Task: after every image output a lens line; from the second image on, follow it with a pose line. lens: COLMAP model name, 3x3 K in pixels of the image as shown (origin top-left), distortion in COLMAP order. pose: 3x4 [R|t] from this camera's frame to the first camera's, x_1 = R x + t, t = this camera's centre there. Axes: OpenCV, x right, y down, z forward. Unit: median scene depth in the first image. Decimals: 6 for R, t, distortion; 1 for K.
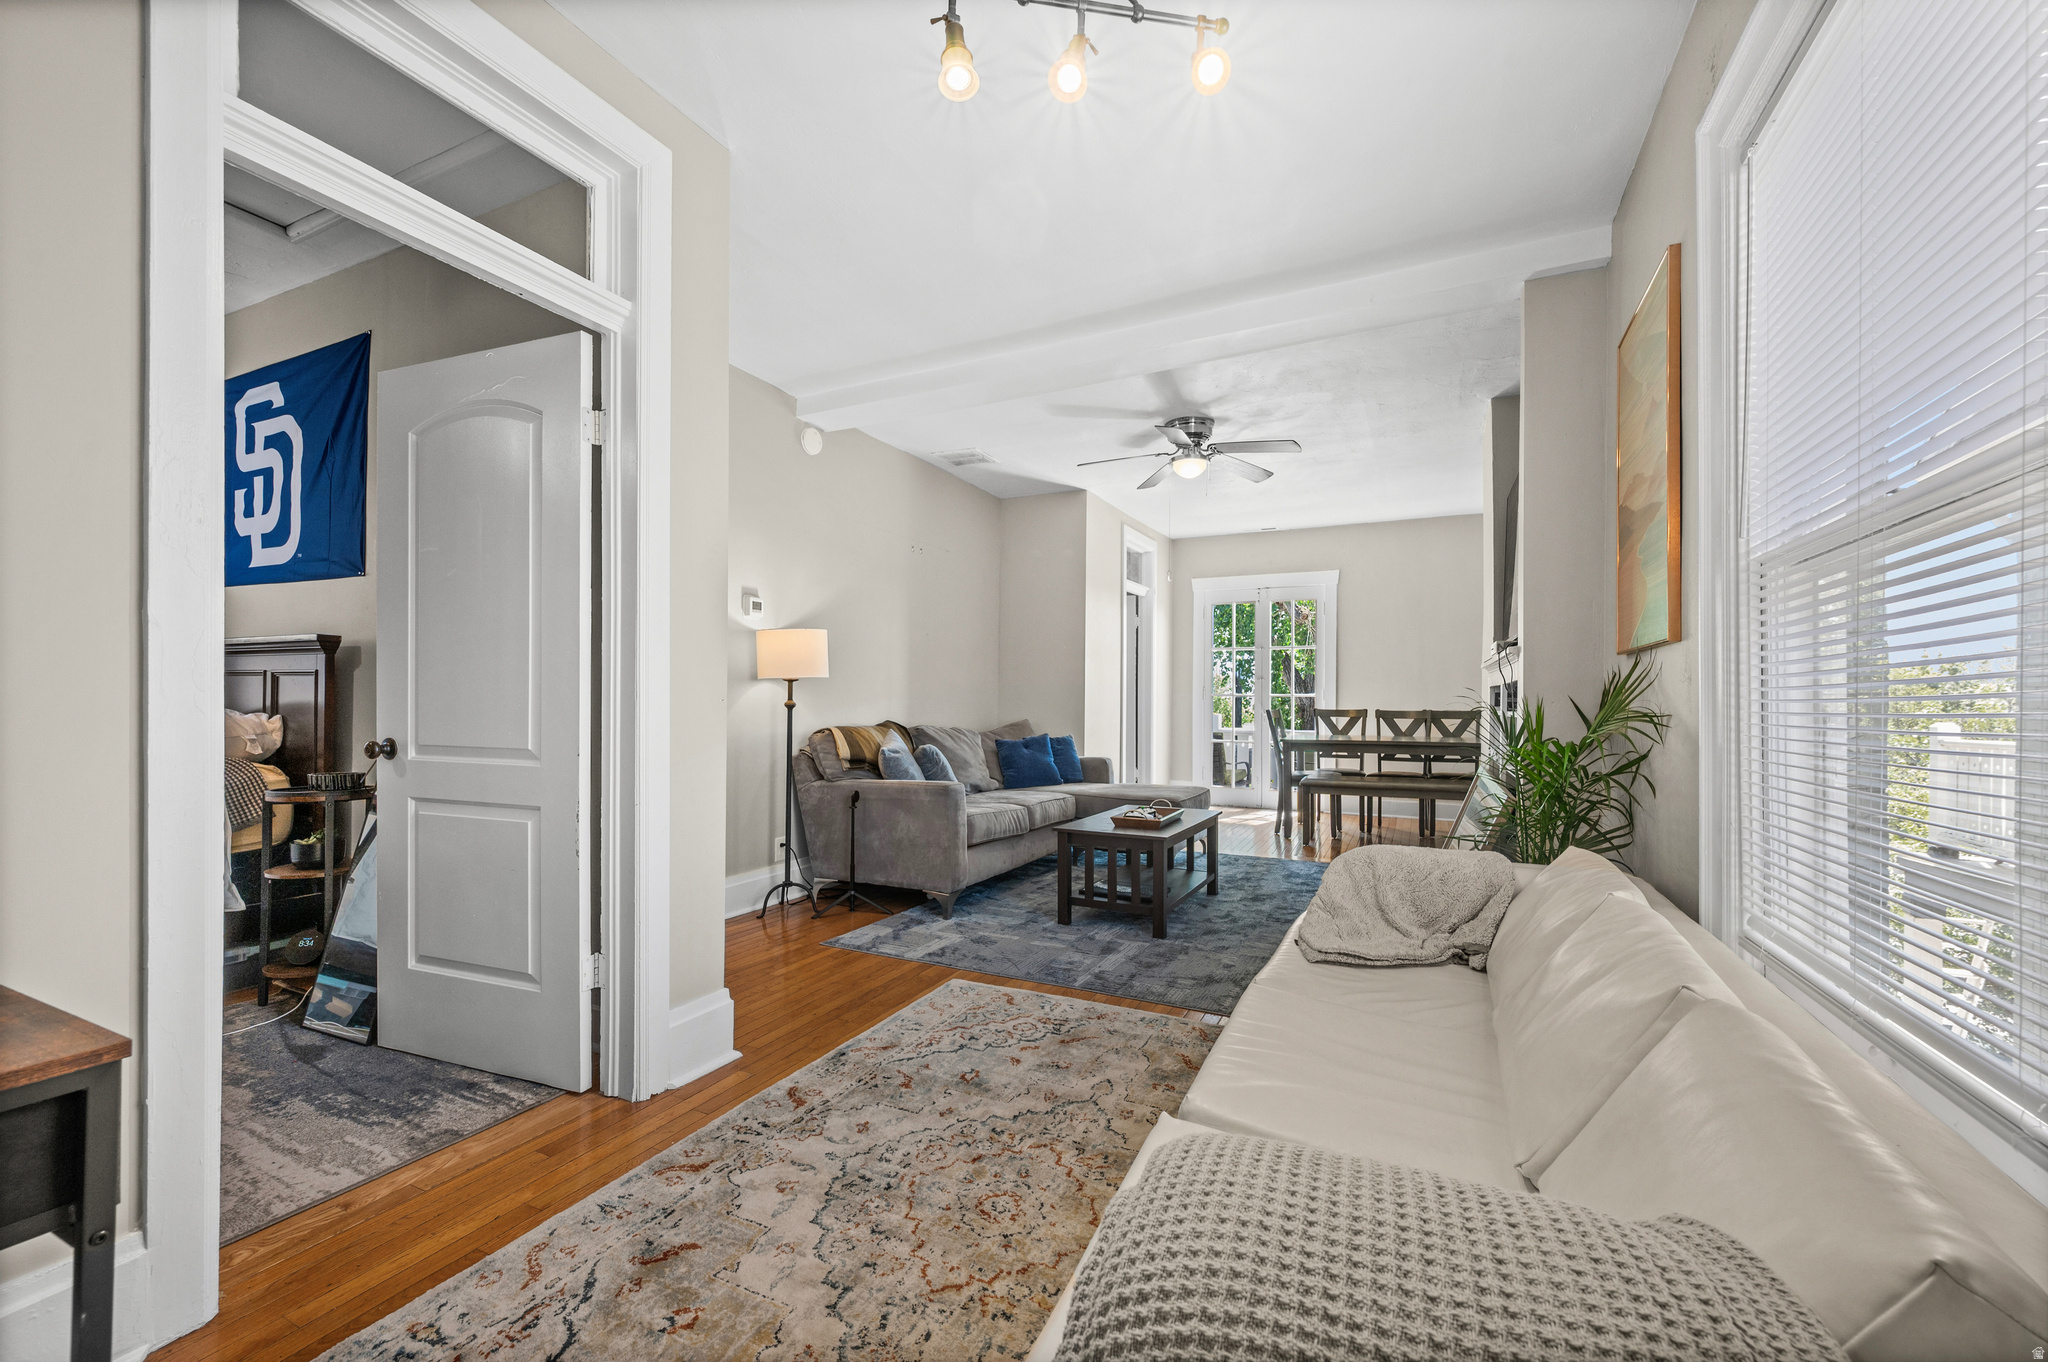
lens RADIAL K [[833.5, 0, 1021.2], [0, 833.5, 706.0], [0, 0, 1]] dist [-0.001856, -0.000038]
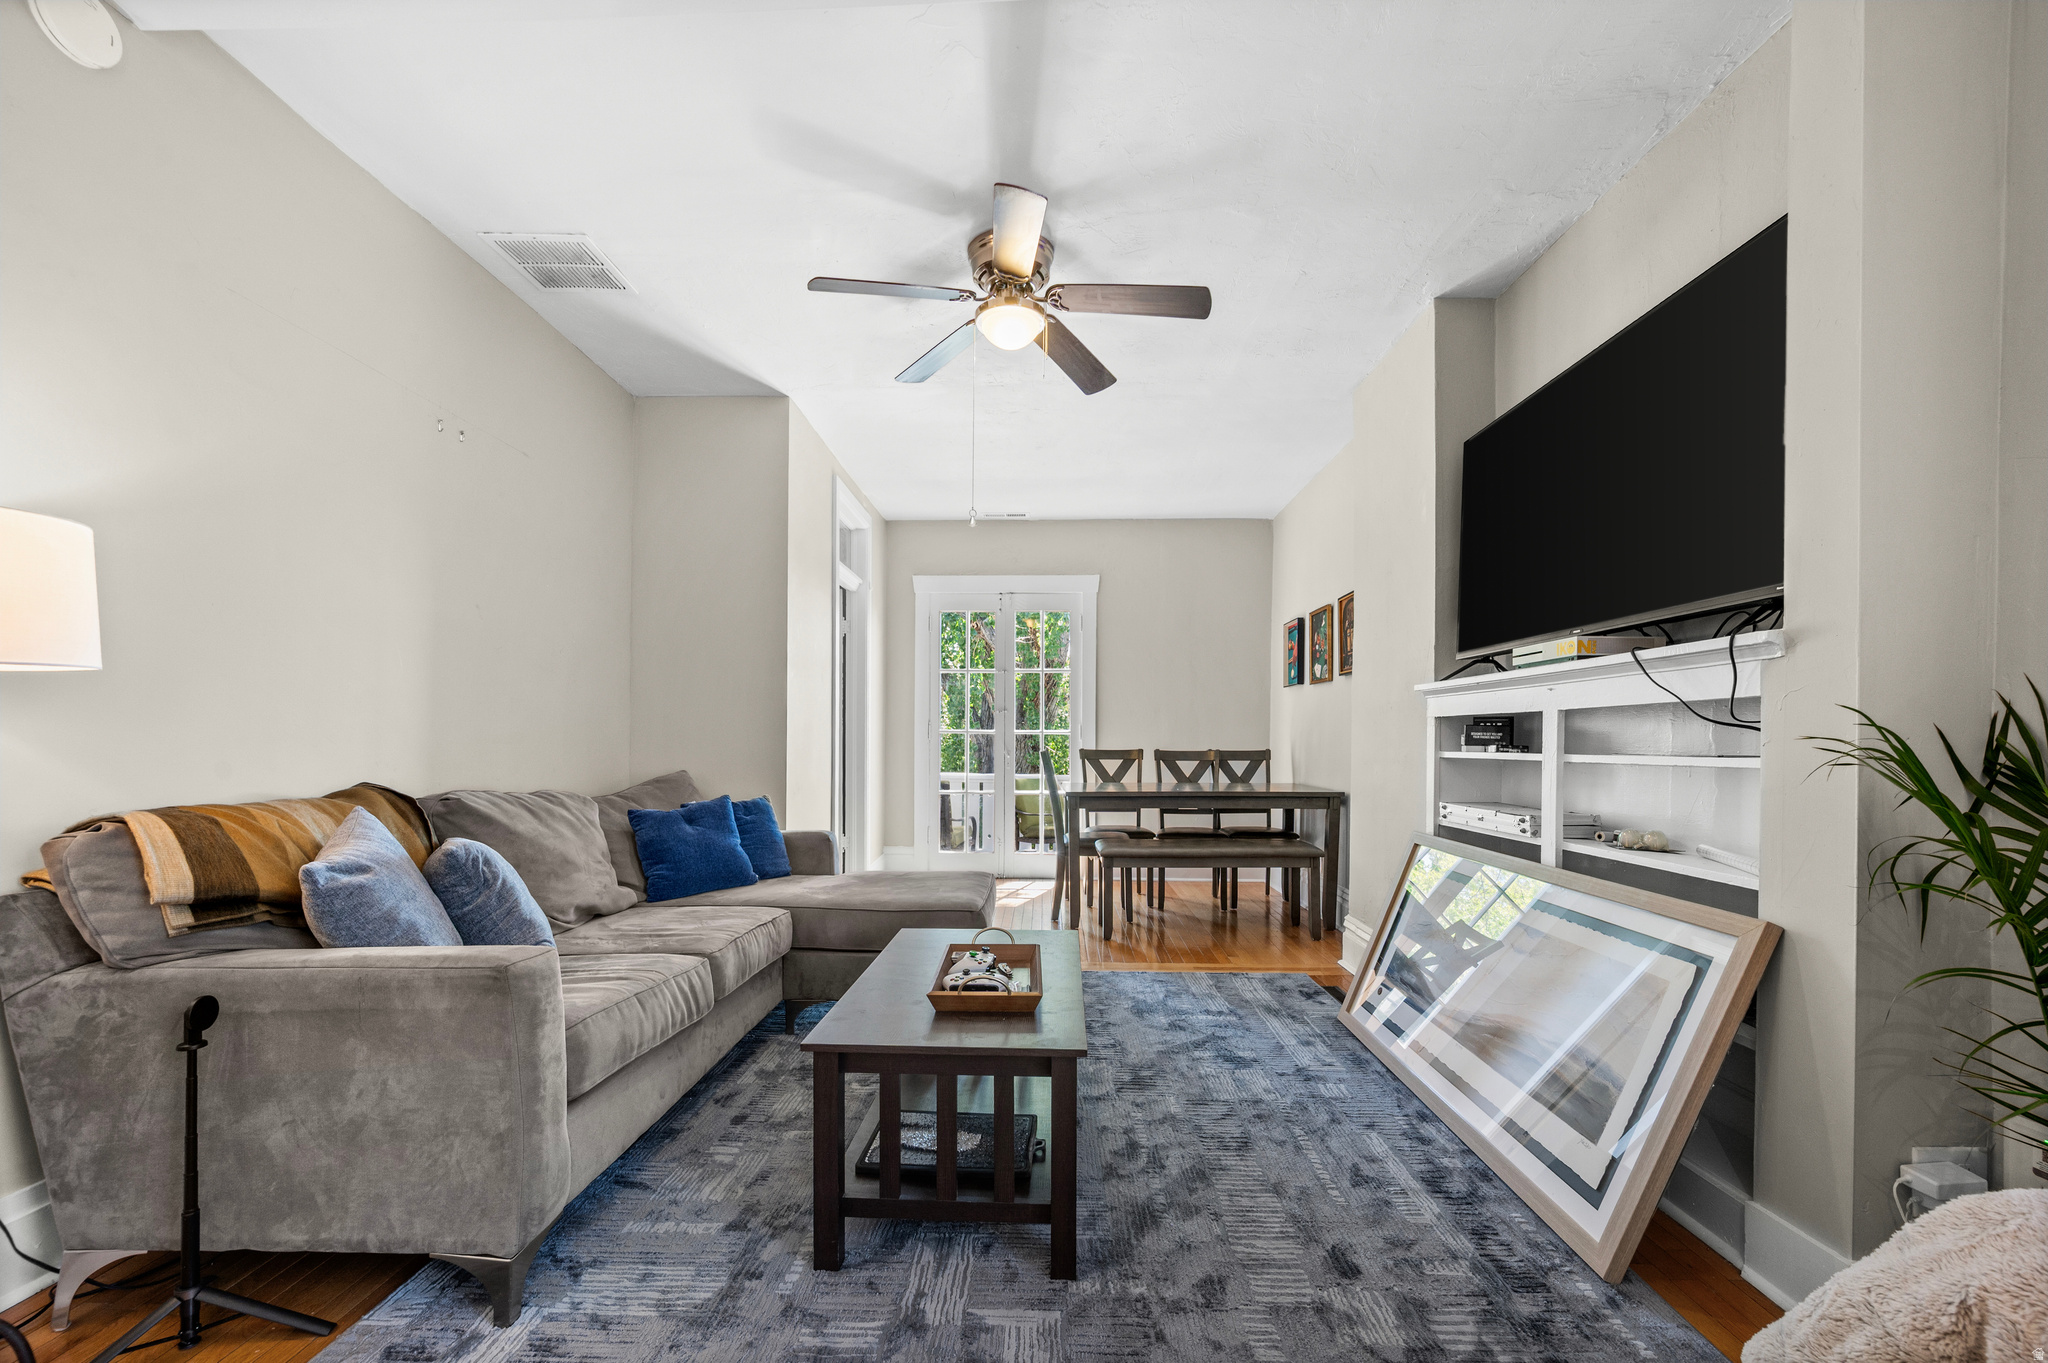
lens RADIAL K [[838.7, 0, 1030.2], [0, 838.7, 743.2], [0, 0, 1]] dist [-0.002007, -0.000230]
pose [[0.906895, -0.002792, 0.421347, -0.027371], [0.004109, 0.999989, -0.002217, -0.001474], [-0.421336, 0.003742, 0.906897, 0.460399]]
